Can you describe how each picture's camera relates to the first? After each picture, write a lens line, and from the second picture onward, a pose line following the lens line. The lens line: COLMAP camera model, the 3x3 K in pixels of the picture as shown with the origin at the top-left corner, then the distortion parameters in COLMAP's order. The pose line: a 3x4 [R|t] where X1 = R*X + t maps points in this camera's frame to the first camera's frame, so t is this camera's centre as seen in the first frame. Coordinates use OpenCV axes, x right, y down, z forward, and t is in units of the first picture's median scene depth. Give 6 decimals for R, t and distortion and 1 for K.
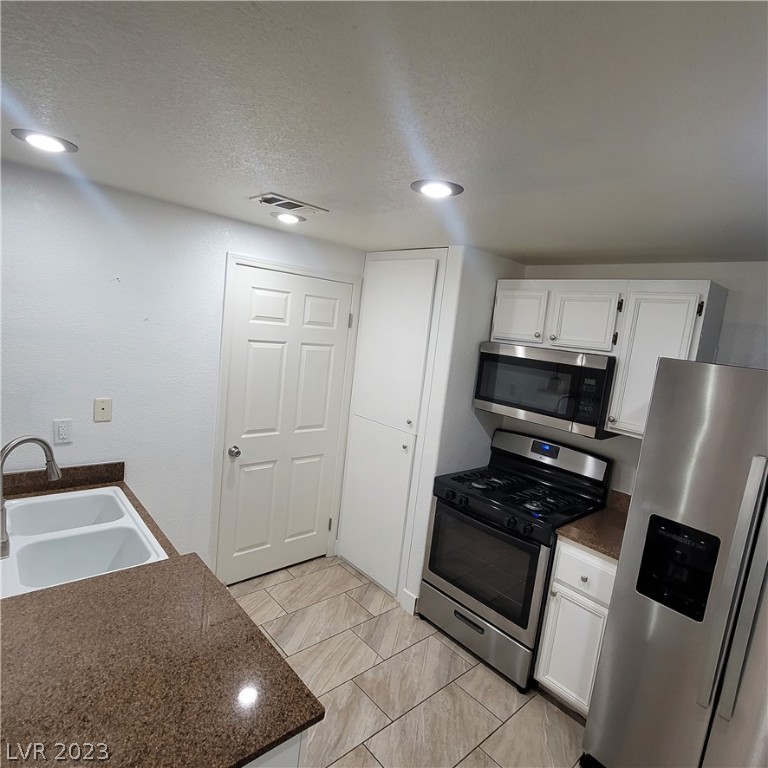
lens RADIAL K [[455.3, 0, 381.5], [0, 455.3, 382.8], [0, 0, 1]] dist [-0.011893, 0.001093]
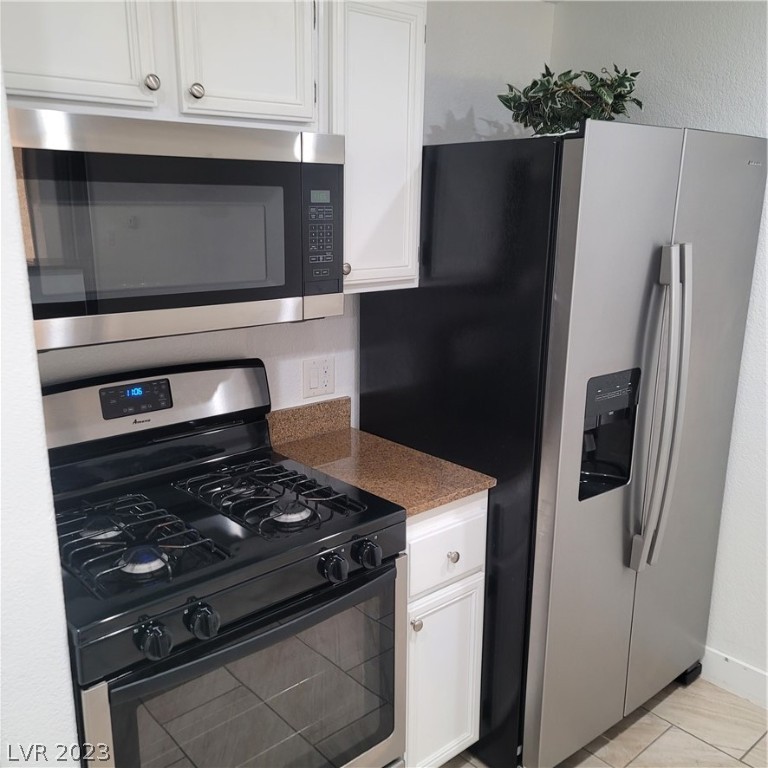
lens RADIAL K [[746.0, 0, 383.3], [0, 746.0, 392.2], [0, 0, 1]] dist [0.052702, 0.000000]
pose [[0.009893, -0.346504, 0.937996, -0.294517], [0.121959, 0.931457, 0.342802, -0.066928], [-0.992486, 0.111006, 0.051474, 0.890915]]
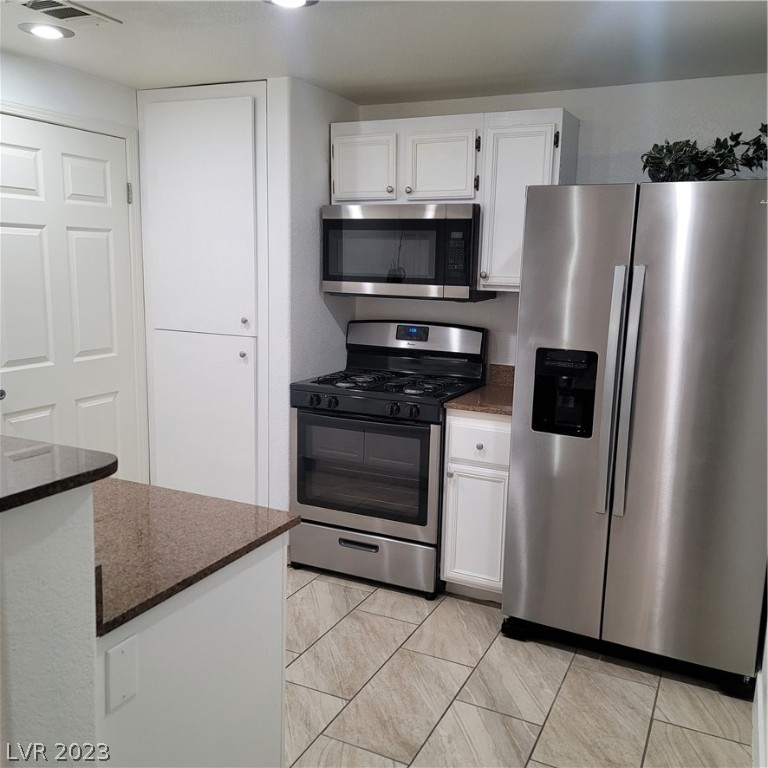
lens RADIAL K [[746.0, 0, 377.6], [0, 746.0, 382.6], [0, 0, 1]] dist [0.052702, 0.000000]
pose [[0.922270, -0.150323, 0.356119, -0.229883], [0.126820, 0.987961, 0.088598, 0.126747], [-0.365150, -0.036548, 0.930231, -0.285482]]
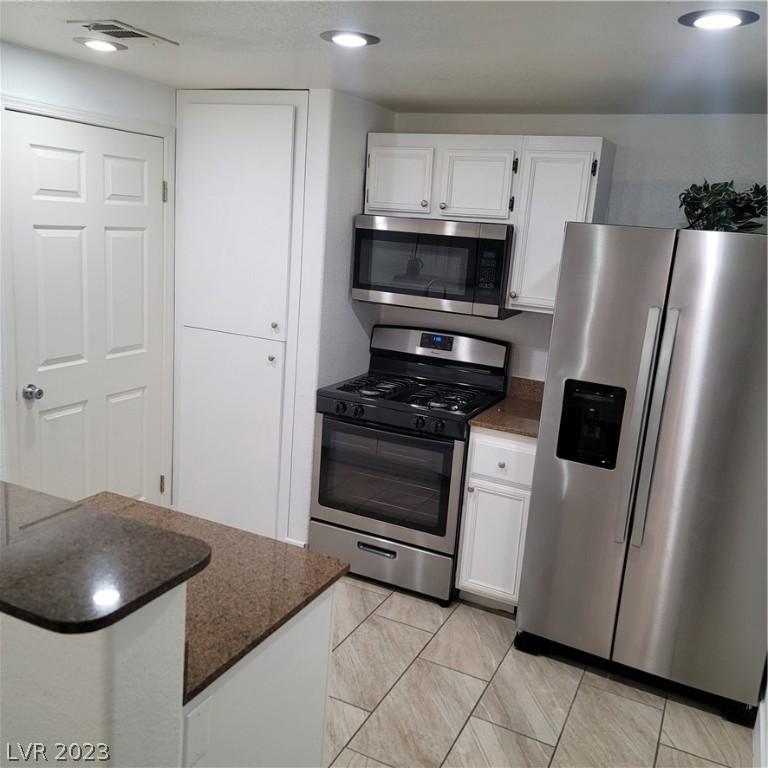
lens RADIAL K [[746.0, 0, 379.2], [0, 746.0, 373.8], [0, 0, 1]] dist [0.052702, 0.000000]
pose [[0.925638, -0.121562, 0.358354, -0.283739], [0.078406, 0.988057, 0.132647, 0.016009], [-0.370200, -0.094686, 0.924114, -0.285270]]
